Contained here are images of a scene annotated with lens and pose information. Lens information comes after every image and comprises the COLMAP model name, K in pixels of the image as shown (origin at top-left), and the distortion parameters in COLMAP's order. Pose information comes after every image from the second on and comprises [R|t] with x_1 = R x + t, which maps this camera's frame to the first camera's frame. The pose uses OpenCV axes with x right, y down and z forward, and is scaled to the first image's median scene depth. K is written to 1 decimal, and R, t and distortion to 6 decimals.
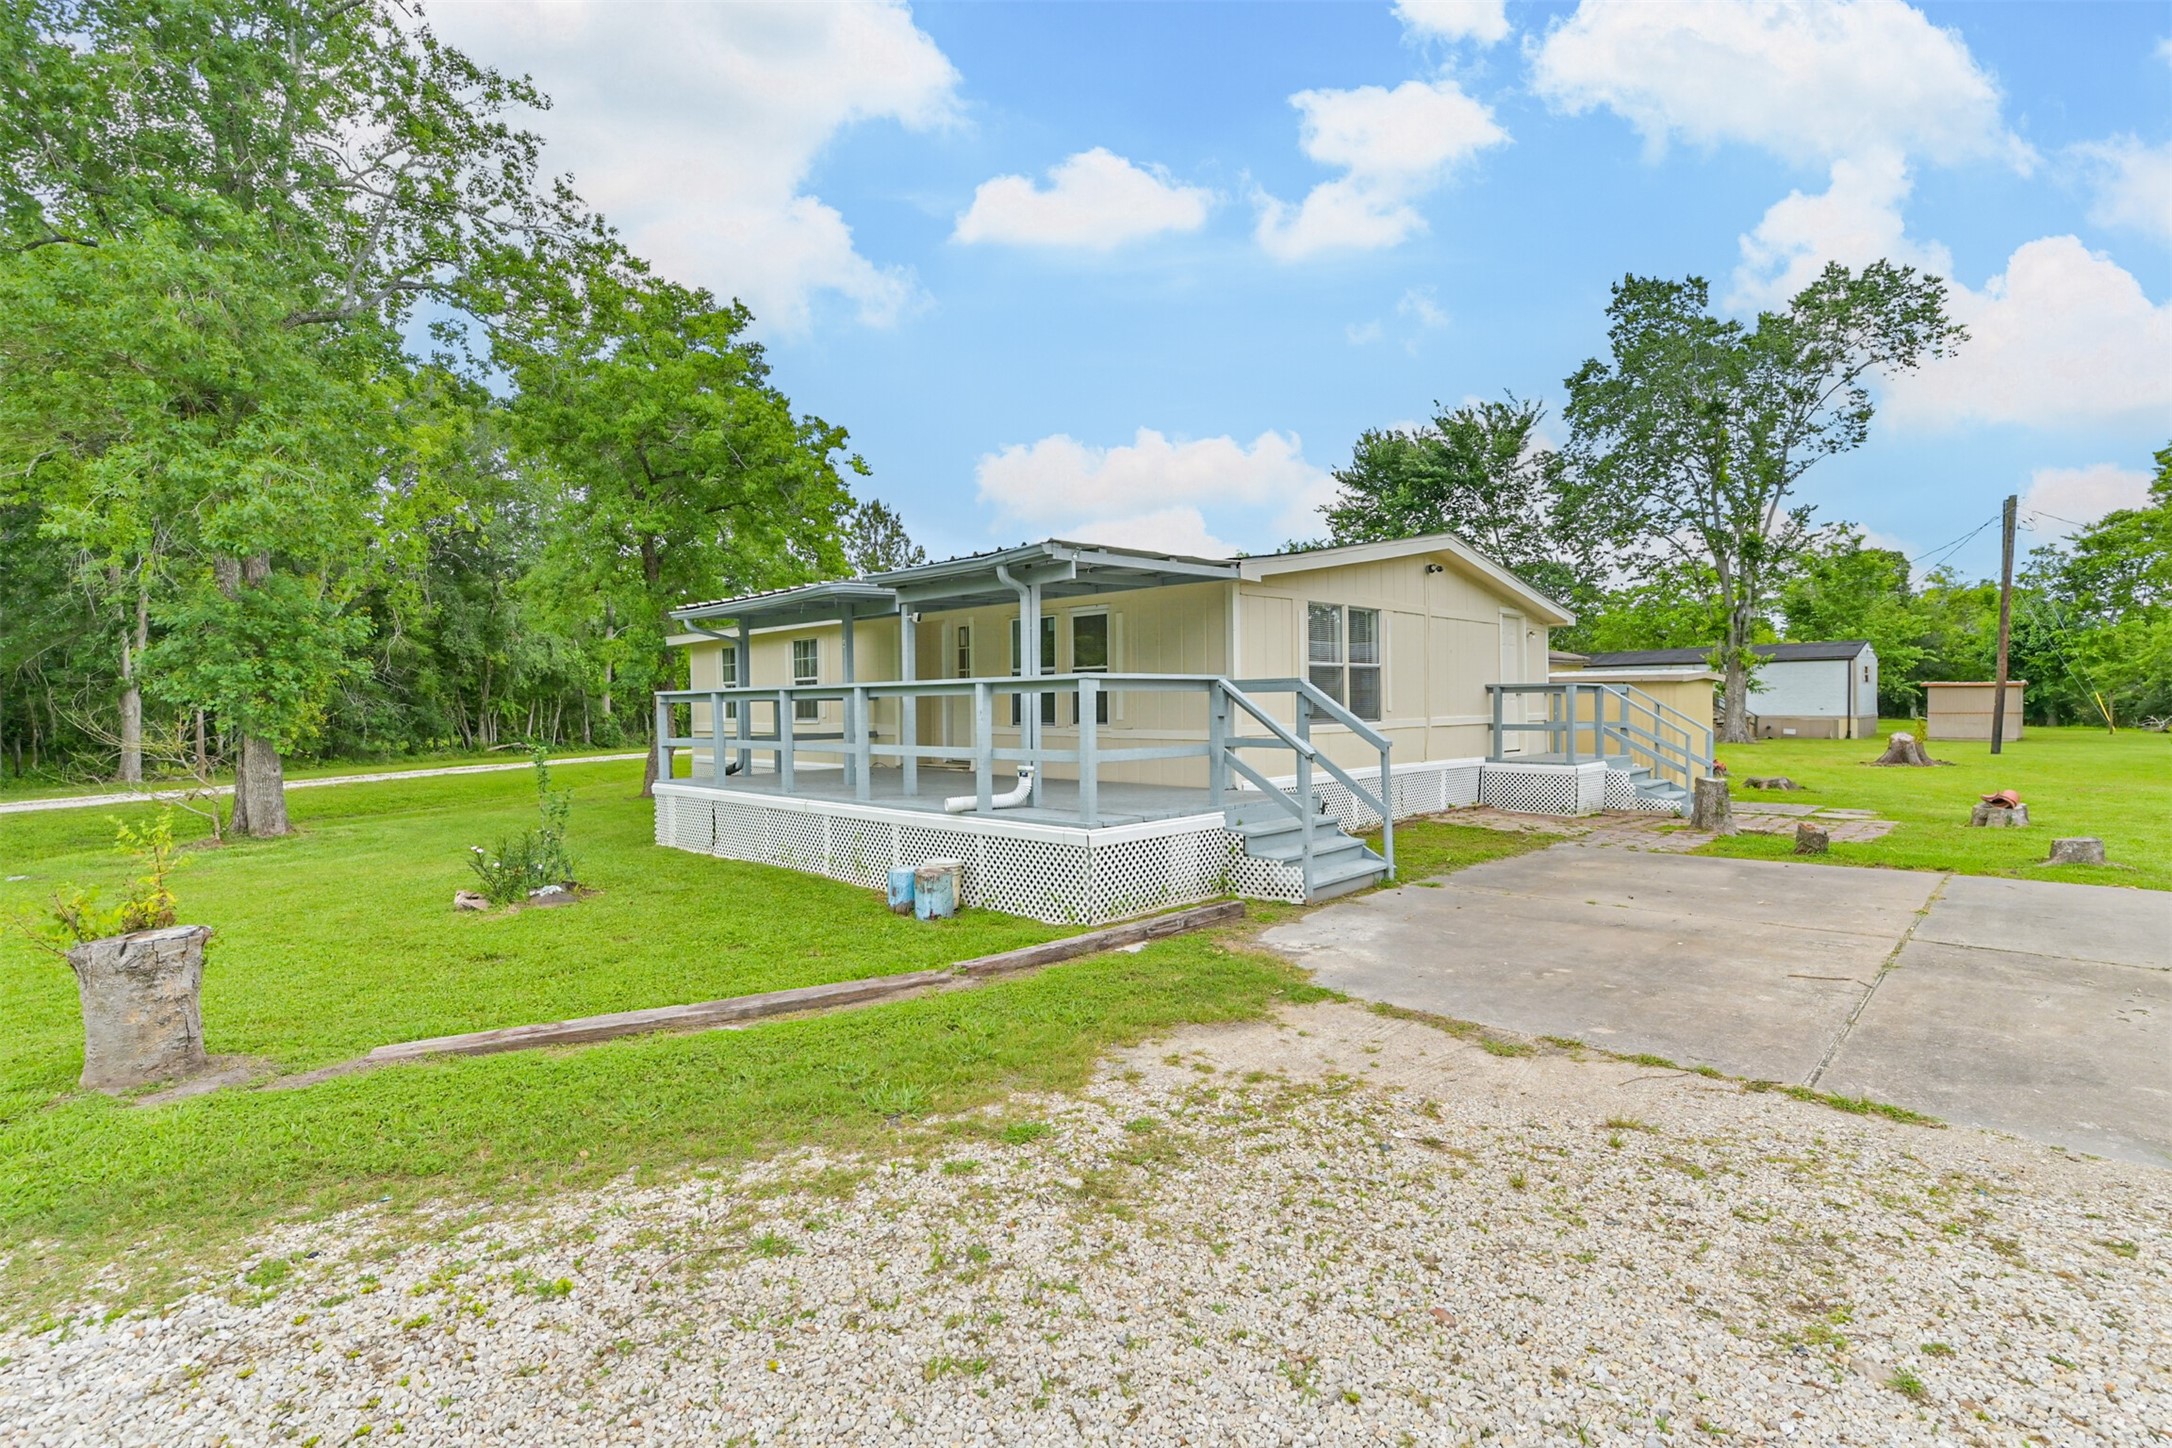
lens RADIAL K [[798.4, 0, 1096.4], [0, 798.4, 701.4], [0, 0, 1]] dist [0.007332, 0.000104]
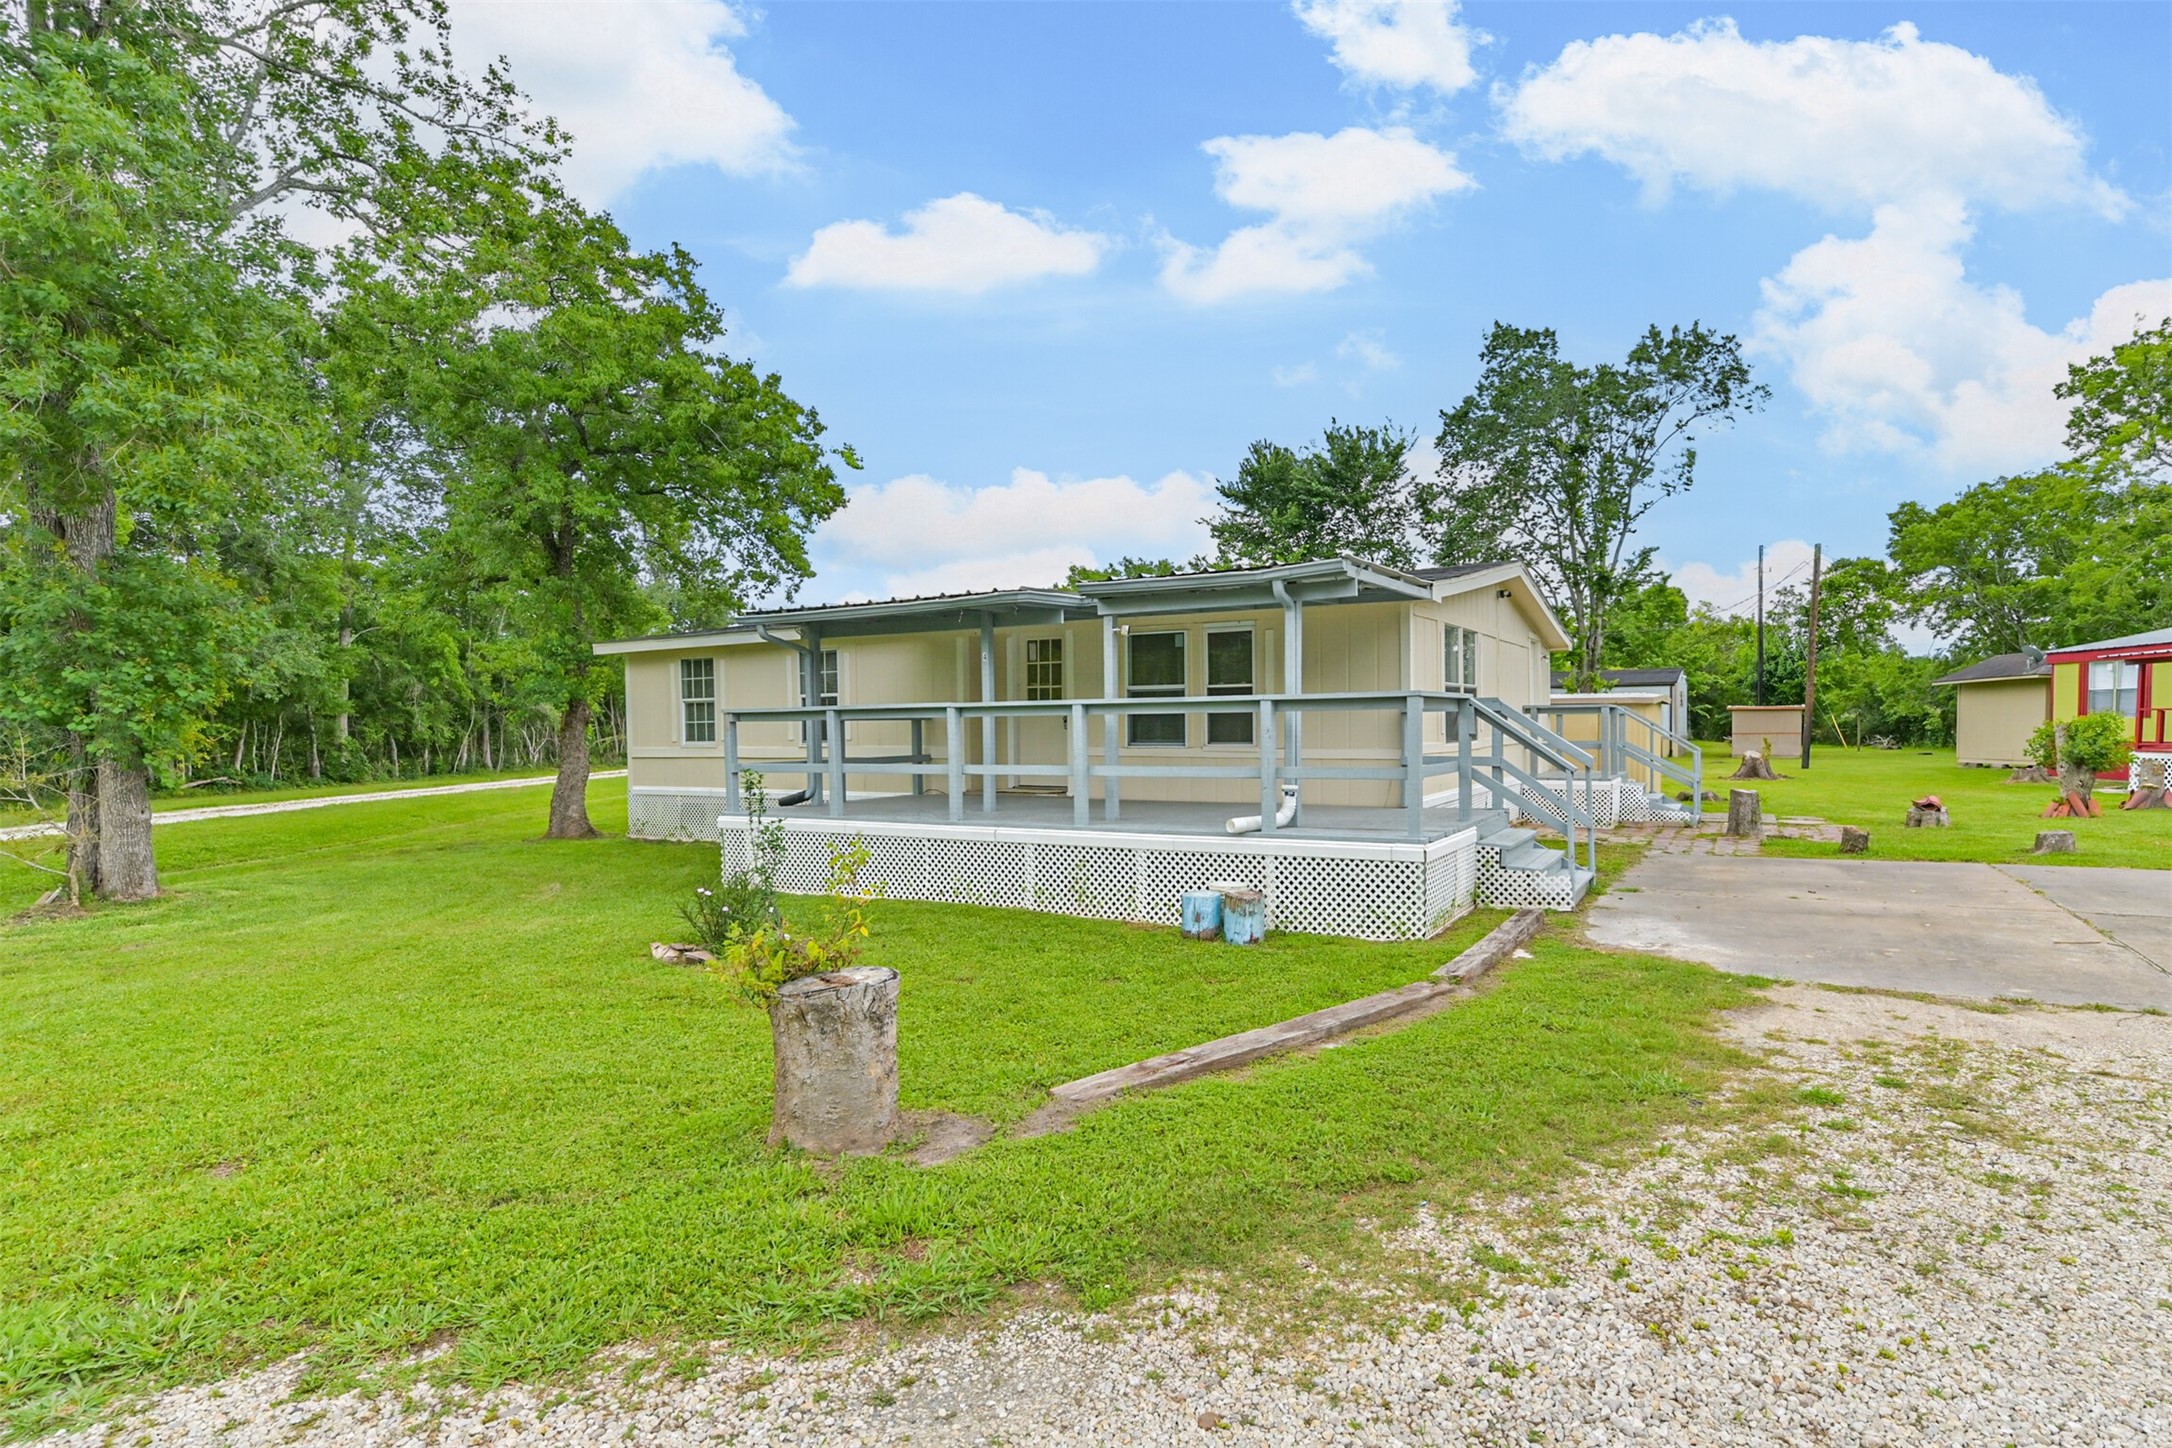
lens RADIAL K [[868.2, 0, 1114.9], [0, 868.2, 725.1], [0, 0, 1]] dist [0.007689, 0.000105]
pose [[0.976200, -0.000013, 0.216871, -0.326439], [-0.000365, 0.999998, 0.001702, 0.003364], [-0.216871, -0.001740, 0.976199, 0.003740]]
